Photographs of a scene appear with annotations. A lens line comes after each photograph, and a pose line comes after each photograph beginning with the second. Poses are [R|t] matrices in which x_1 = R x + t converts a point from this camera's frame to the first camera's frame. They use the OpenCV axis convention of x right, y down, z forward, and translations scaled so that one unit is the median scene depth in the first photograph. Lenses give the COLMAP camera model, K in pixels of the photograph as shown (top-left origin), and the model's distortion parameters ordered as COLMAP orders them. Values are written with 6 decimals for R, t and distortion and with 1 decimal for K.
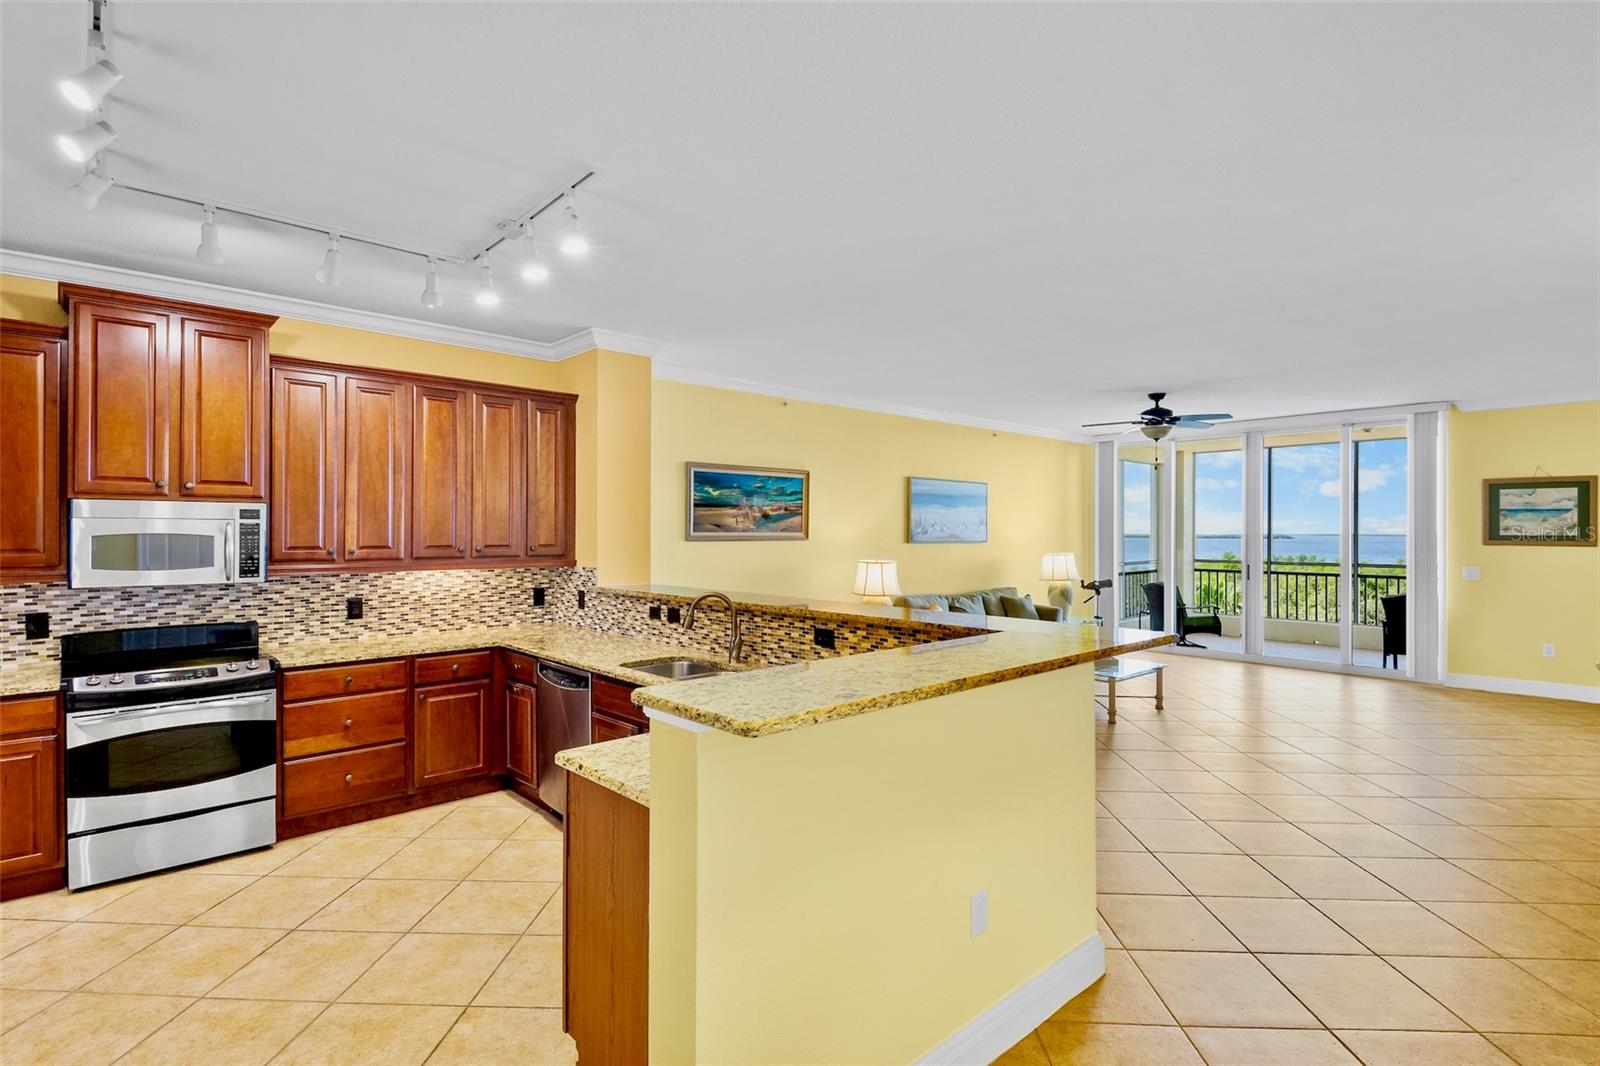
lens RADIAL K [[773.0, 0, 796.4], [0, 773.0, 527.1], [0, 0, 1]] dist [0.040057, -0.031003]
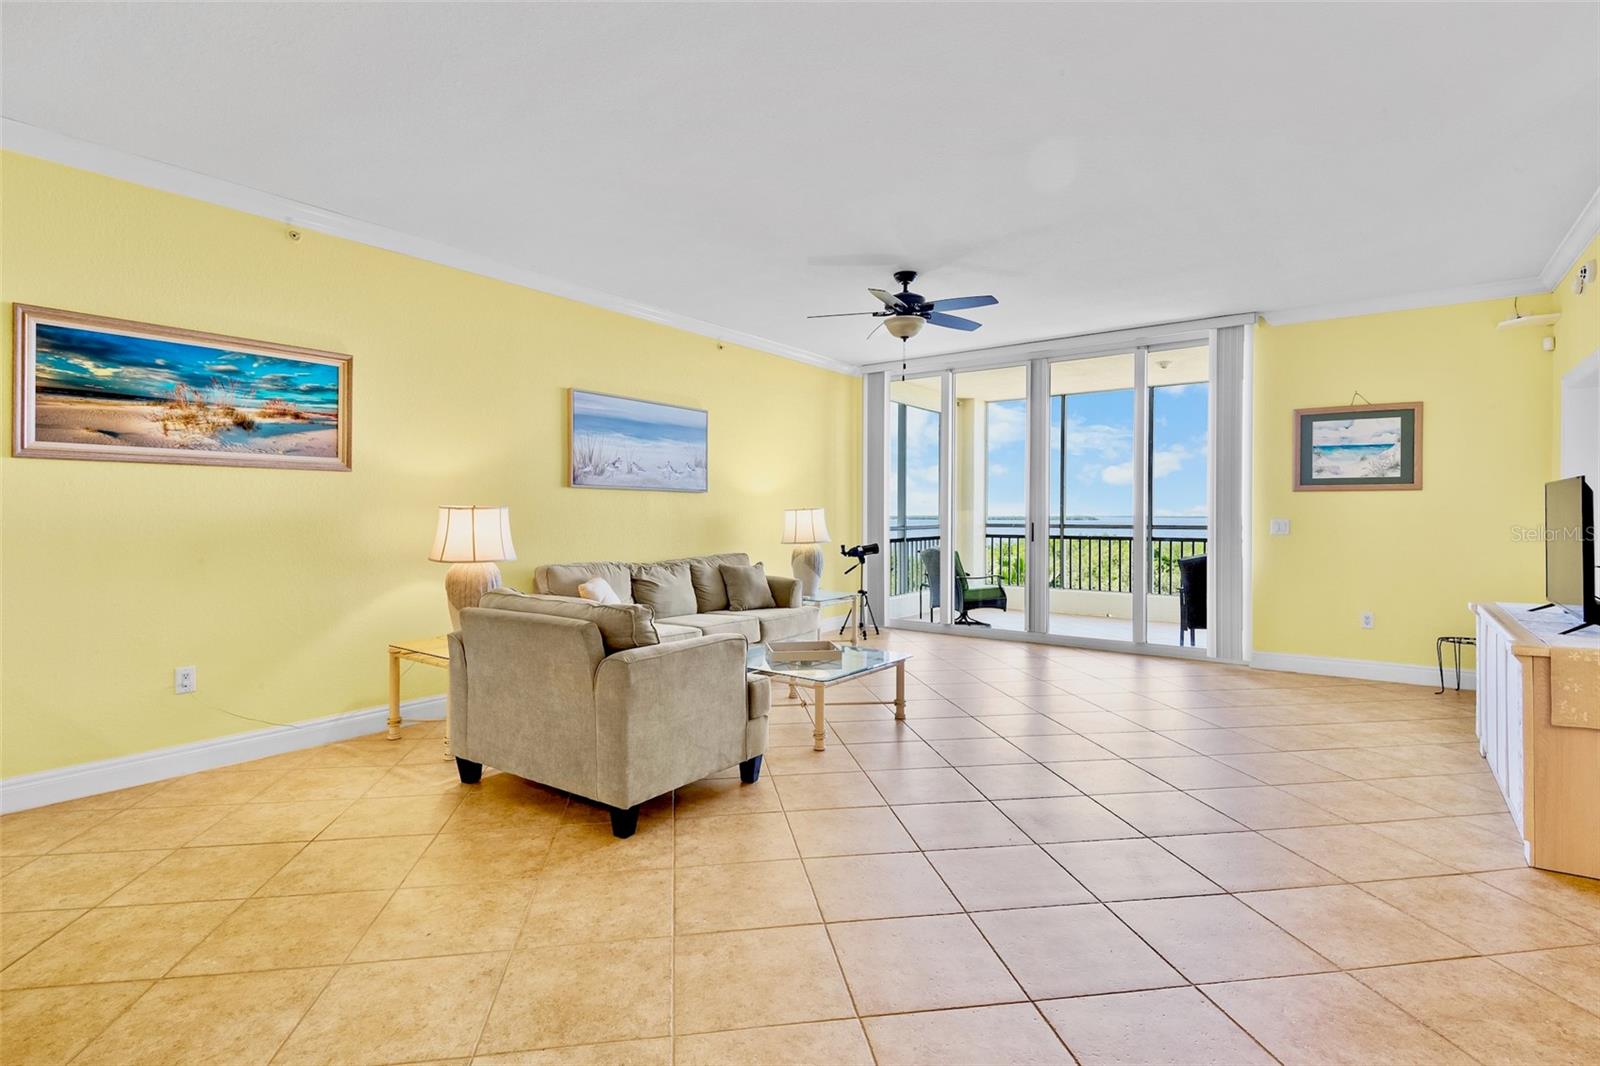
lens RADIAL K [[782.9, 0, 797.2], [0, 782.9, 511.8], [0, 0, 1]] dist [0.039404, -0.029218]
pose [[0.979777, 0.000779, 0.200092, 0.329034], [-0.001569, 0.999992, 0.003791, 0.064285], [-0.200087, -0.004028, 0.979770, 0.467179]]
